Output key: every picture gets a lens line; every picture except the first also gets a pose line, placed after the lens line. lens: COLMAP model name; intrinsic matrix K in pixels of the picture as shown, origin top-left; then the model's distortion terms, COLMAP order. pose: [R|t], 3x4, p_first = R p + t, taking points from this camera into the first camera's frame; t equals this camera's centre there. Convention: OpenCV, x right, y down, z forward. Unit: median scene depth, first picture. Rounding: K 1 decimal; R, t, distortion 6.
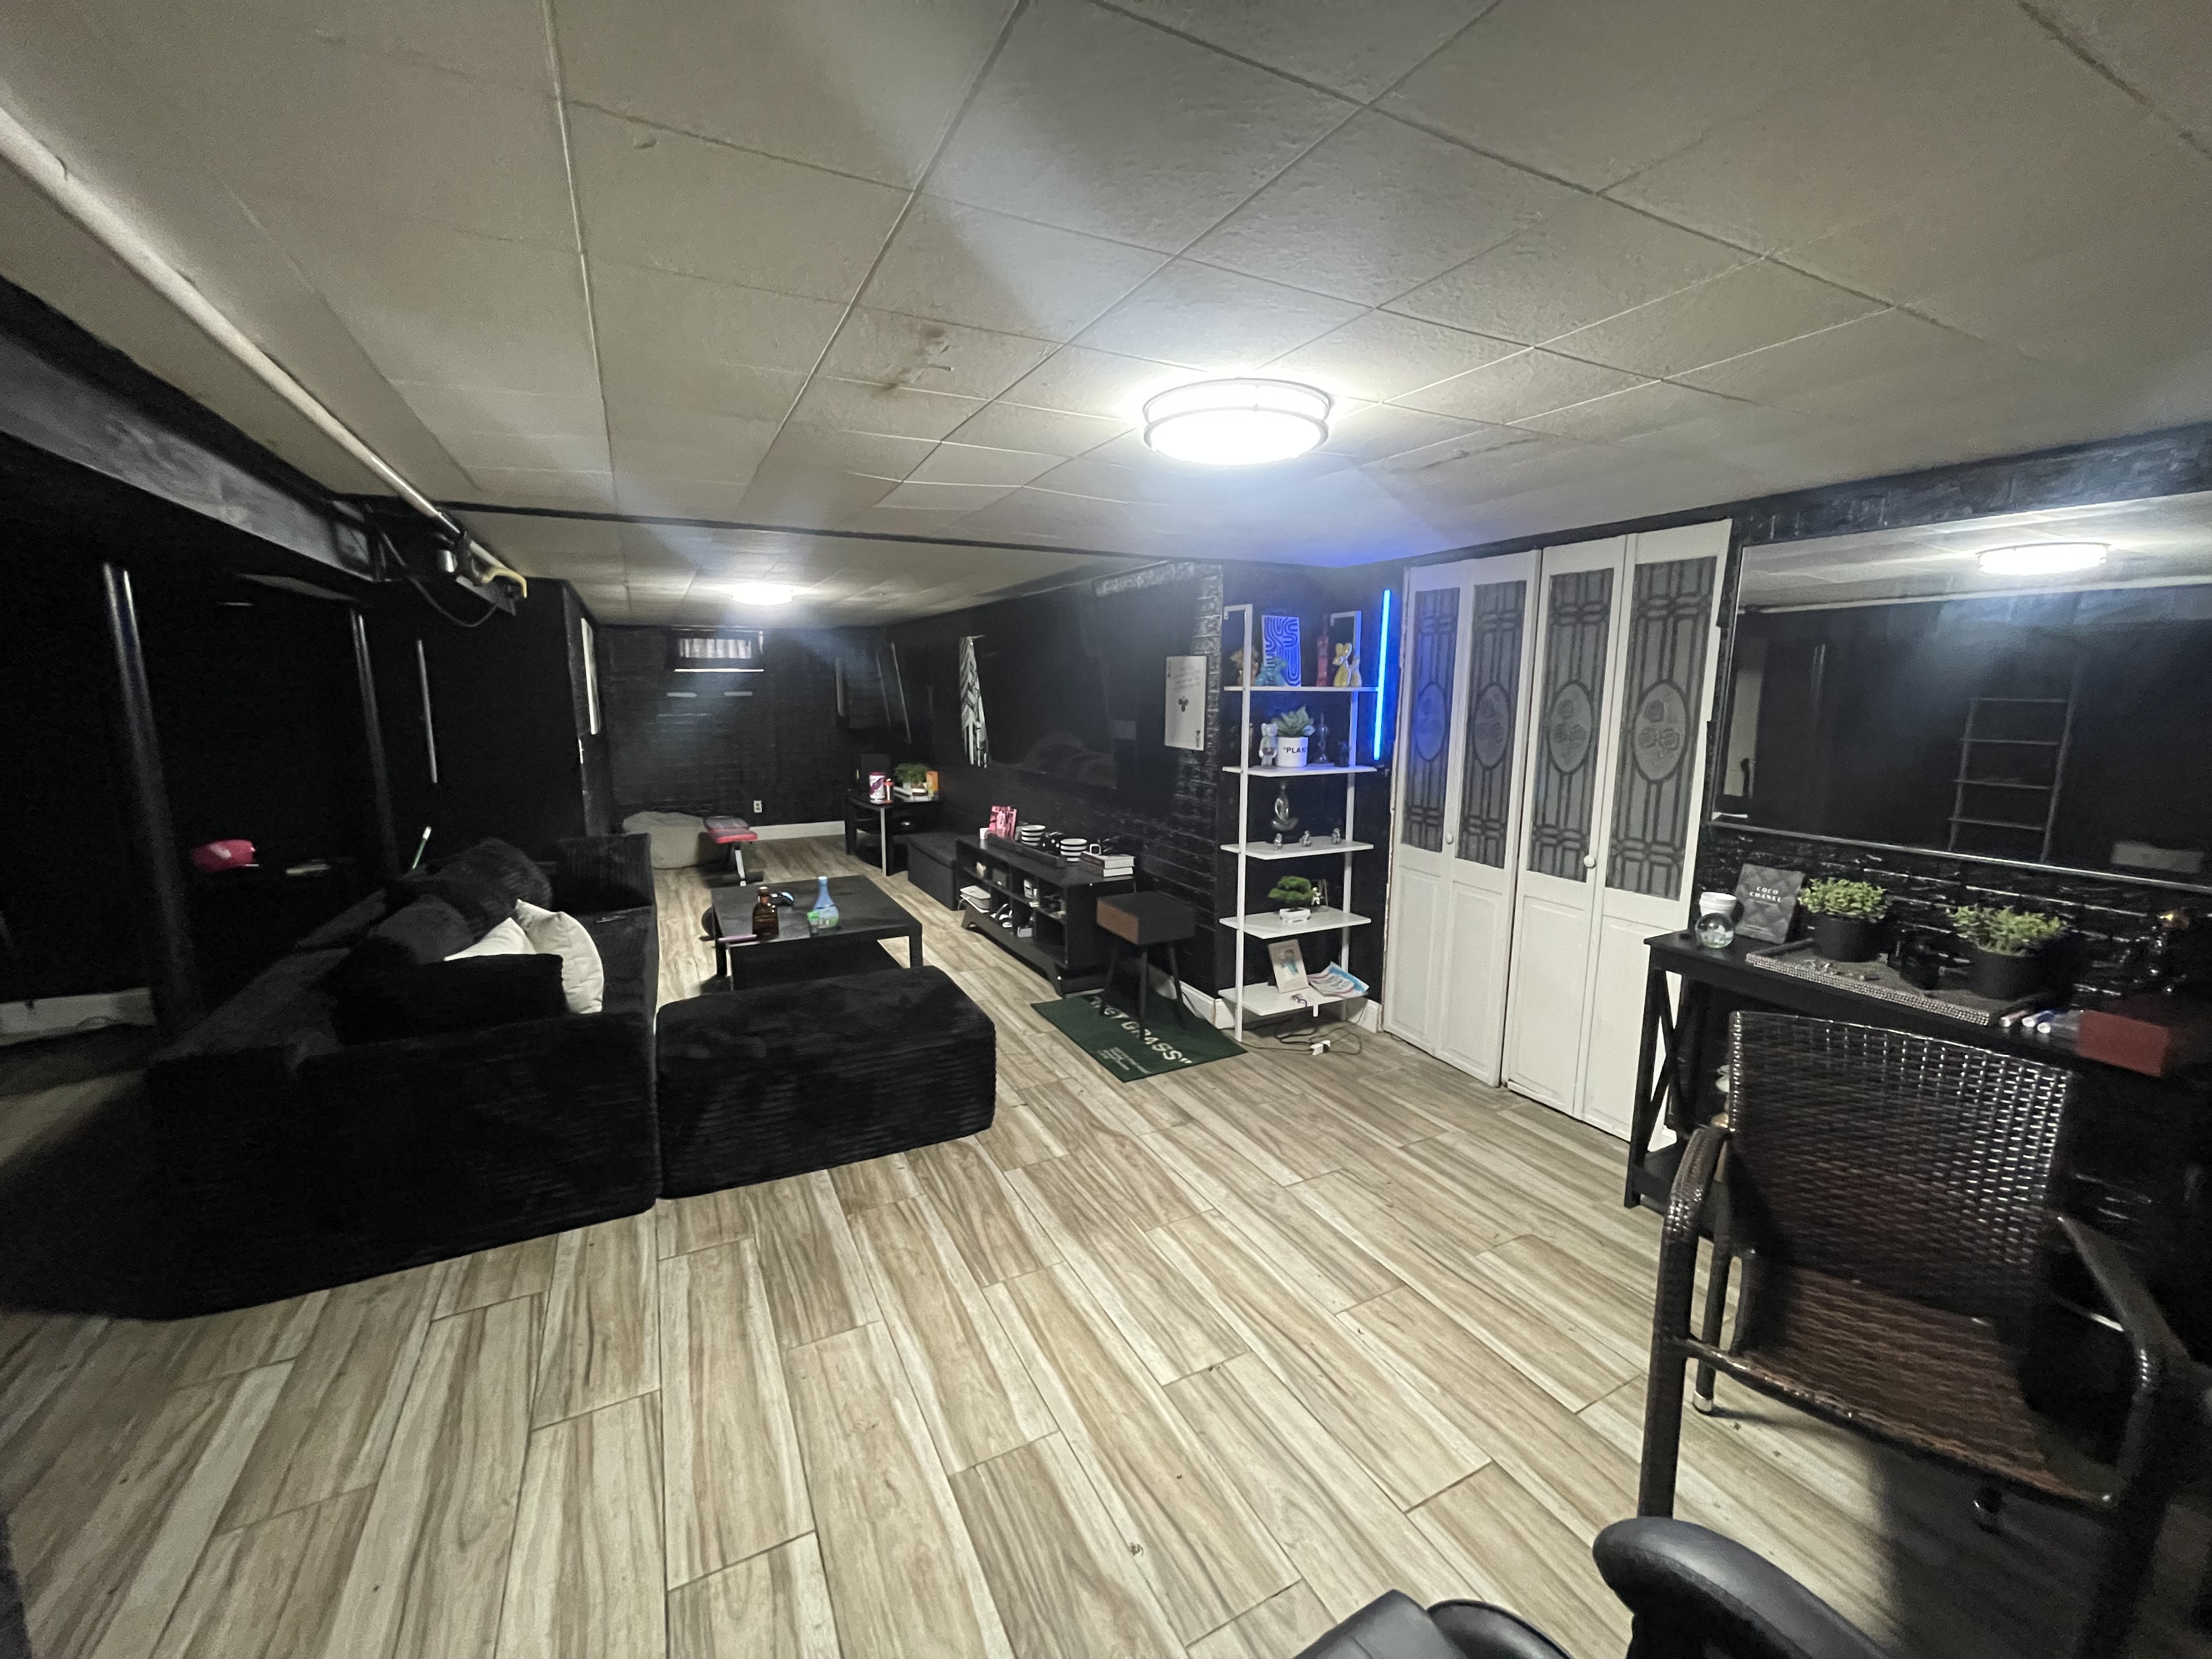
lens RADIAL K [[880.5, 0, 1096.2], [0, 880.5, 830.7], [0, 0, 1]] dist [0.011973, -0.004197]
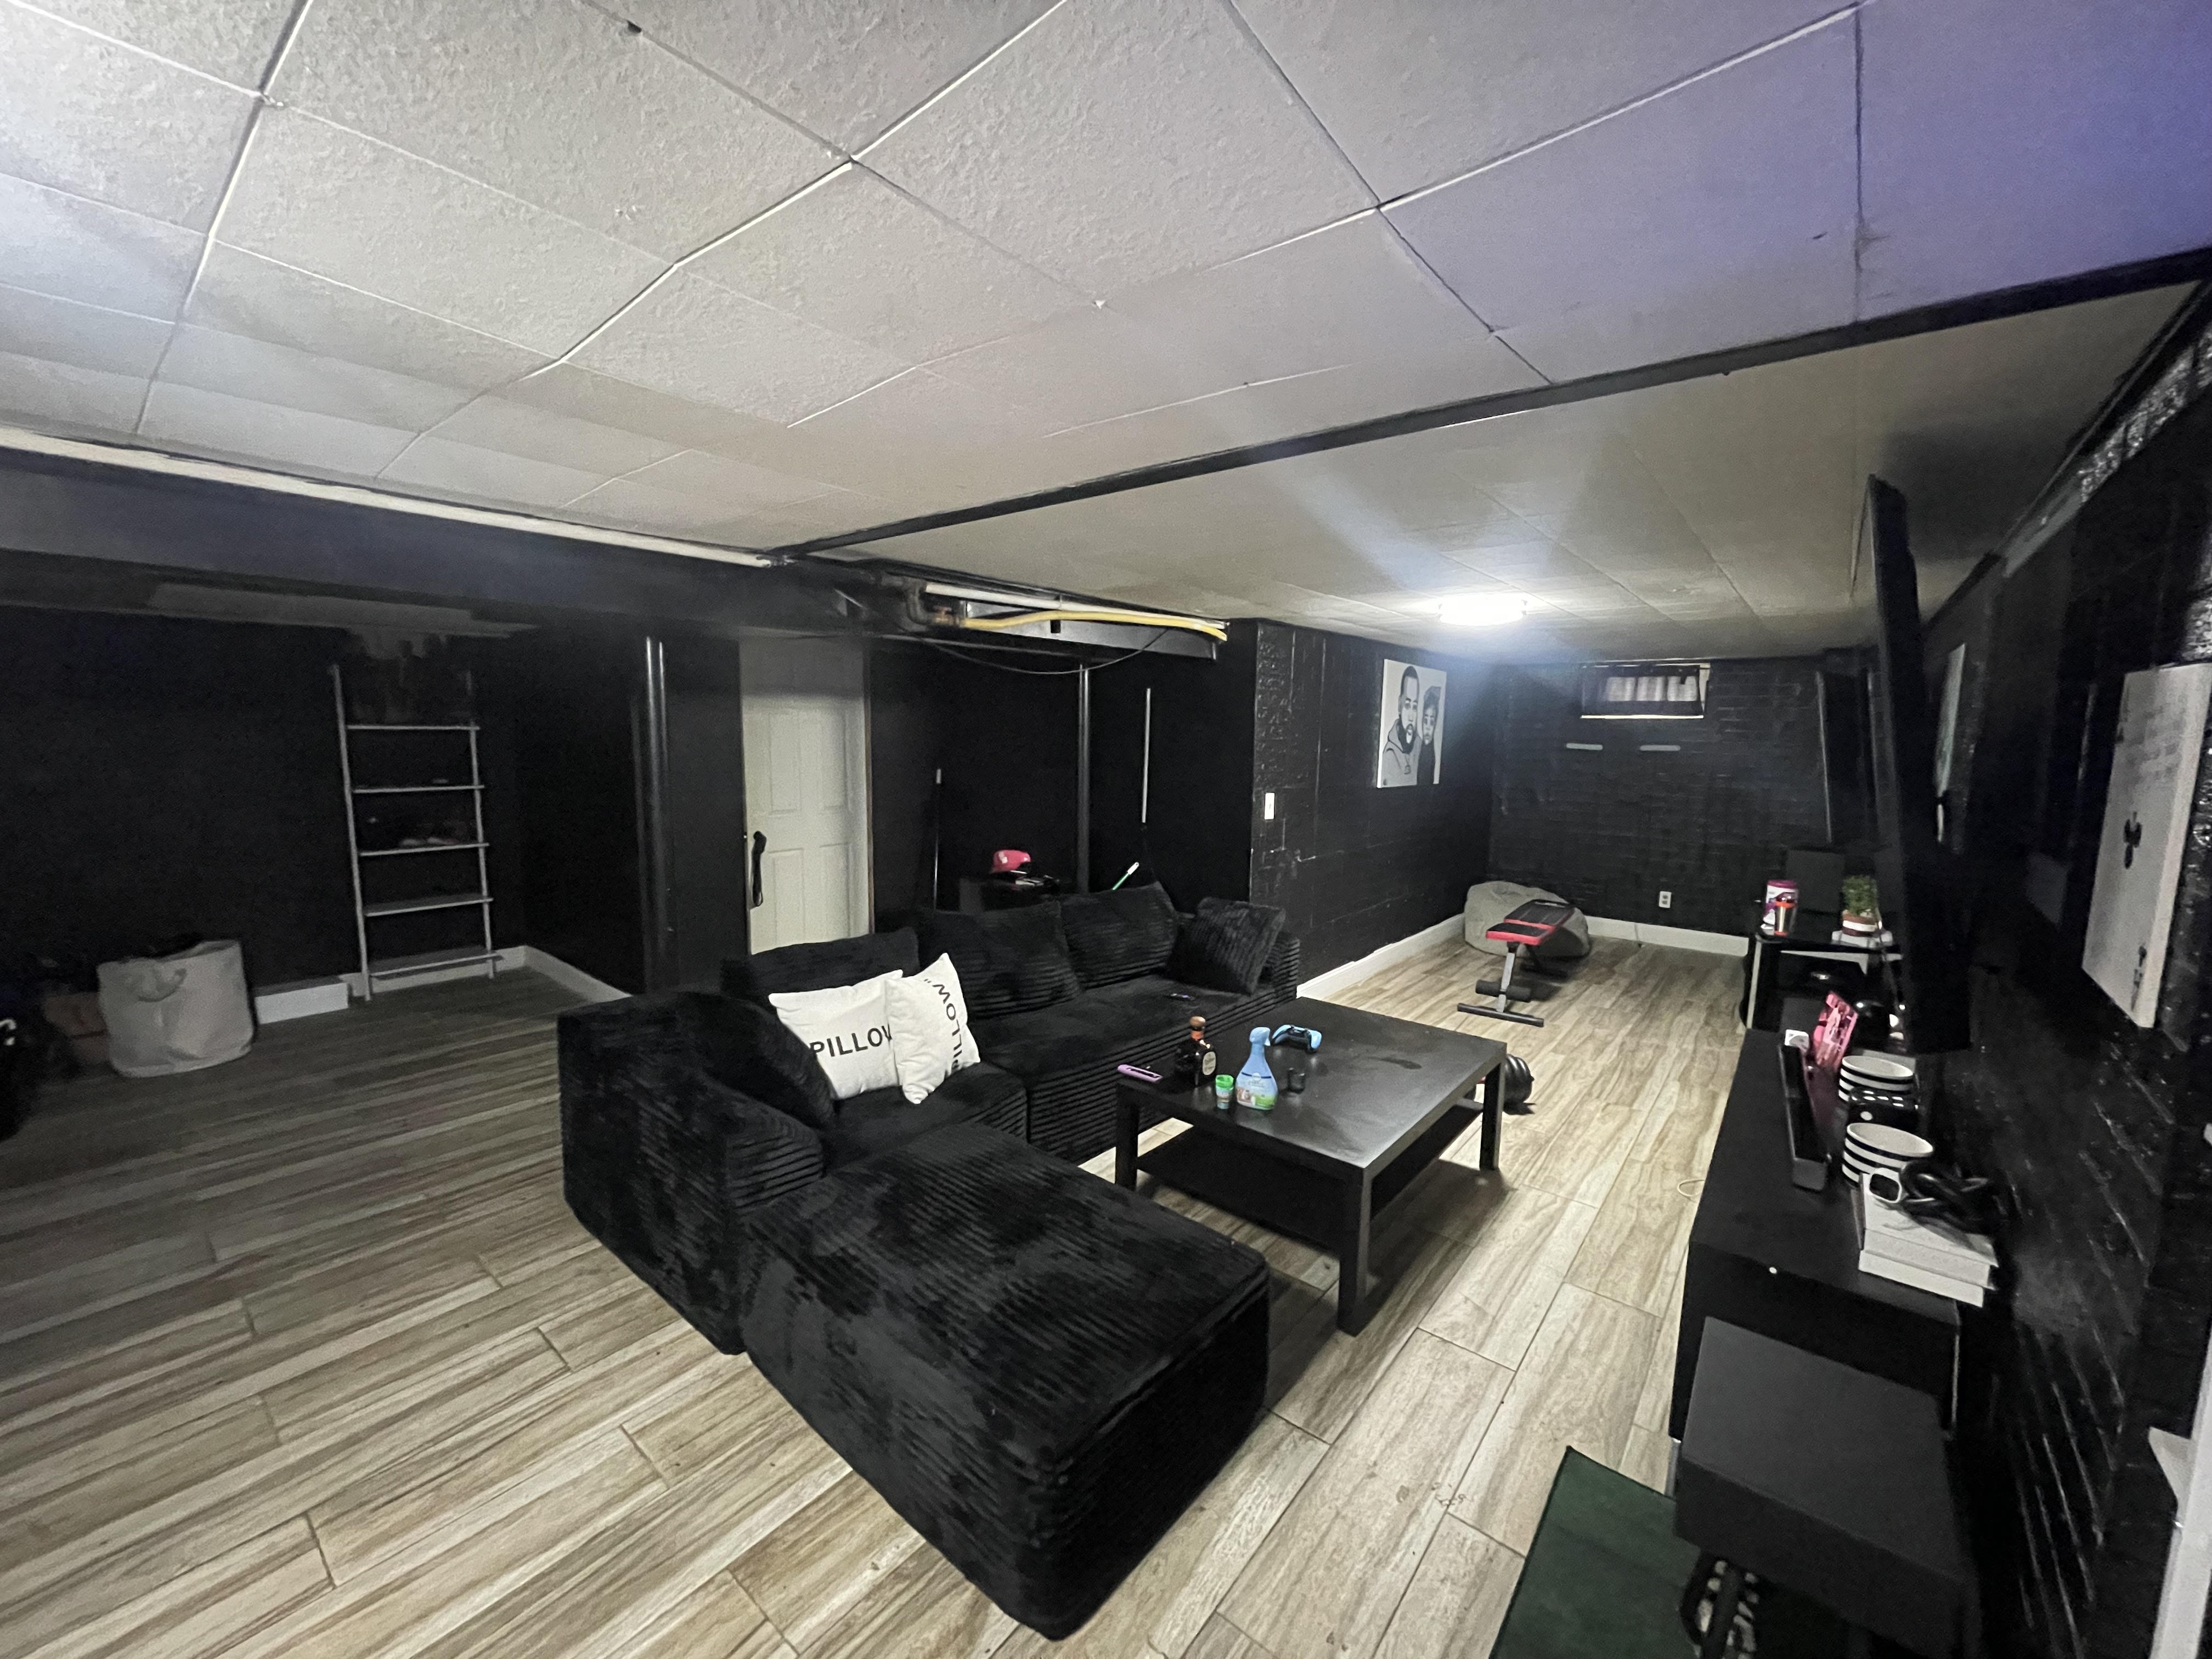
lens RADIAL K [[880.5, 0, 1096.2], [0, 880.5, 830.7], [0, 0, 1]] dist [0.011973, -0.004197]
pose [[0.399993, 0.117706, -0.908928, 0.334833], [-0.164830, 0.984788, 0.054993, -0.162611], [0.901574, 0.127822, 0.413310, 0.887289]]
